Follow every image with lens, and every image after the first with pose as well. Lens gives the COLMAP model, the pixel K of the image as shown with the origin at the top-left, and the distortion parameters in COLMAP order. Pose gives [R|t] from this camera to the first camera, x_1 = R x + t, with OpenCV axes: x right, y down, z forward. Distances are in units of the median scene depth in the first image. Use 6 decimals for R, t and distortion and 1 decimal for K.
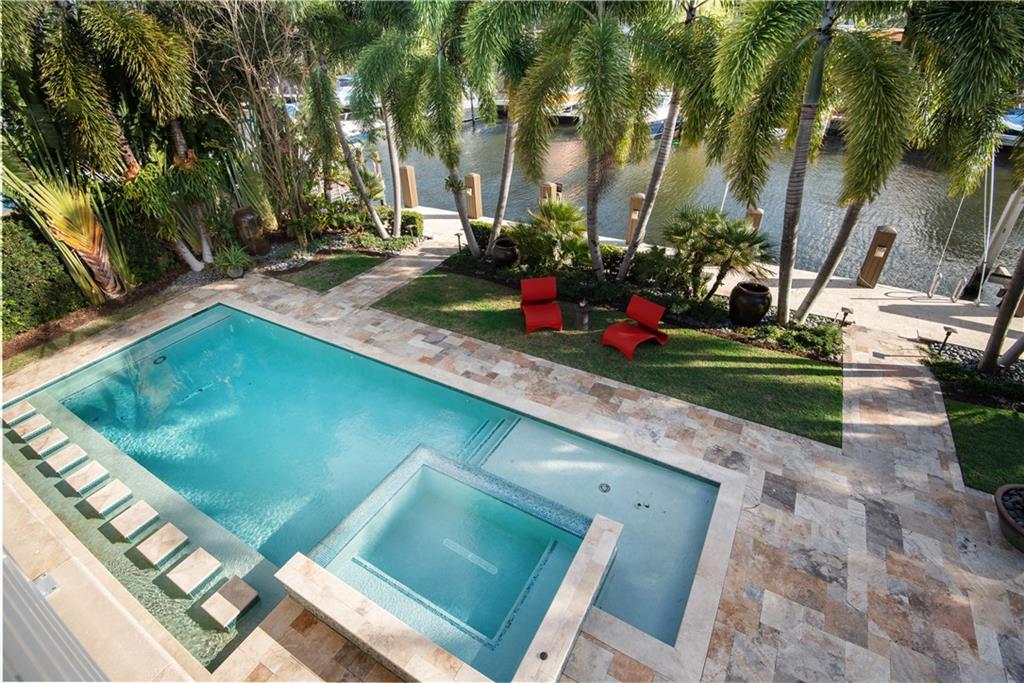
lens RADIAL K [[476.0, 0, 513.7], [0, 476.0, 340.9], [0, 0, 1]] dist [-0.036295, -0.001179]
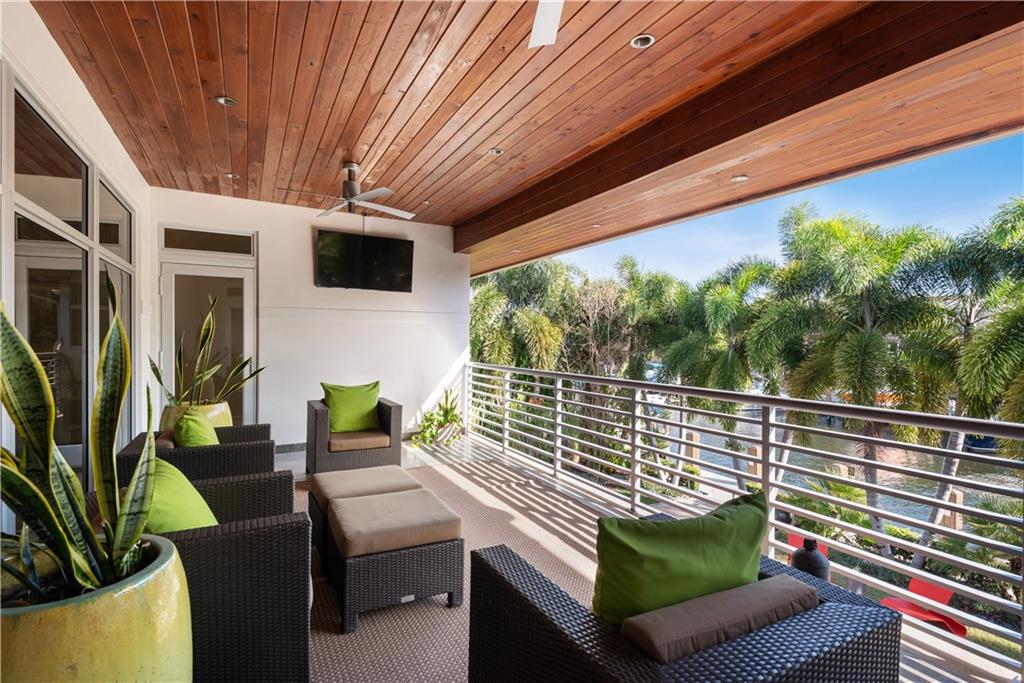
lens RADIAL K [[516.2, 0, 511.4], [0, 516.2, 341.7], [0, 0, 1]] dist [0.003944, 0.000402]
pose [[0.844716, 0.031866, -0.534265, 0.097891], [-0.313654, 0.838323, -0.445910, 0.218589], [0.433677, 0.544241, 0.718140, -0.330483]]
